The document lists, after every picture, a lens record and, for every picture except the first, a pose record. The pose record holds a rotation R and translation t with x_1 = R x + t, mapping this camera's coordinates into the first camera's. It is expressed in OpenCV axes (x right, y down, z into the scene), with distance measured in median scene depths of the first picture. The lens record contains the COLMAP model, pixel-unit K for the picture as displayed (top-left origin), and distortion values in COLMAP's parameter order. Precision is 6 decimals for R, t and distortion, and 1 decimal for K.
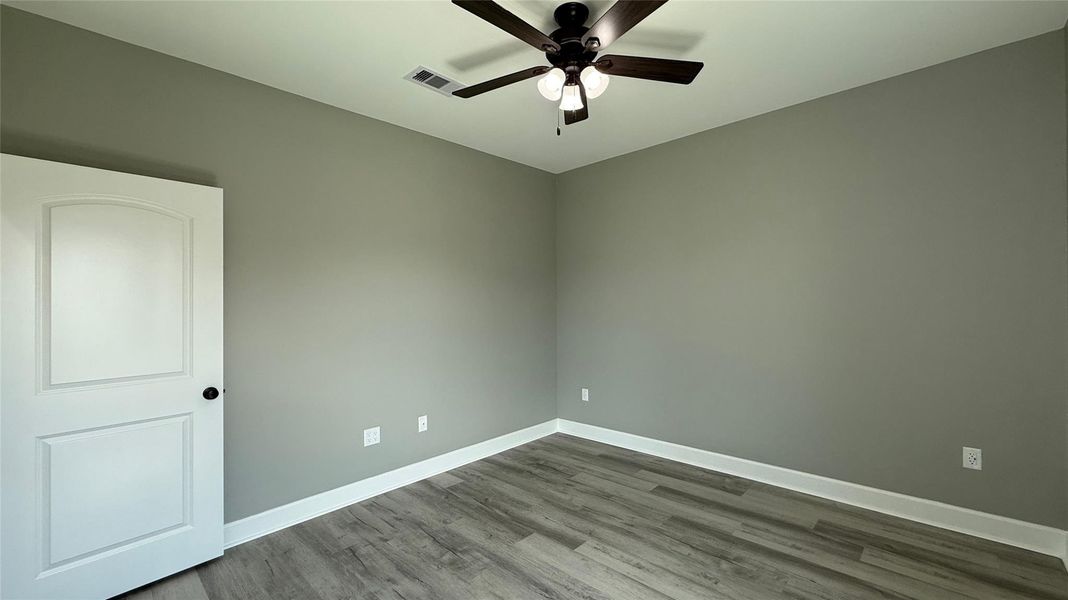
lens RADIAL K [[429.2, 0, 534.0], [0, 429.2, 300.0], [0, 0, 1]] dist [0.001415, 0.000114]
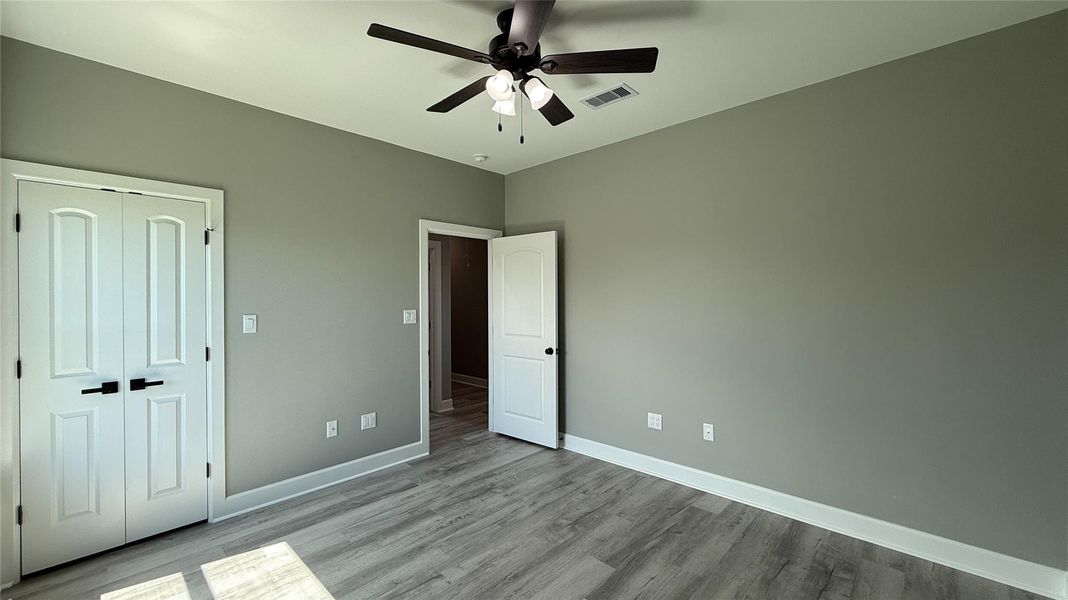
lens RADIAL K [[429.2, 0, 534.0], [0, 429.2, 300.0], [0, 0, 1]] dist [0.001415, 0.000114]
pose [[0.006504, 0.029690, -0.999538, 0.806590], [0.015446, 0.999437, 0.029788, -0.034904], [0.999860, -0.015632, 0.006042, 0.781584]]
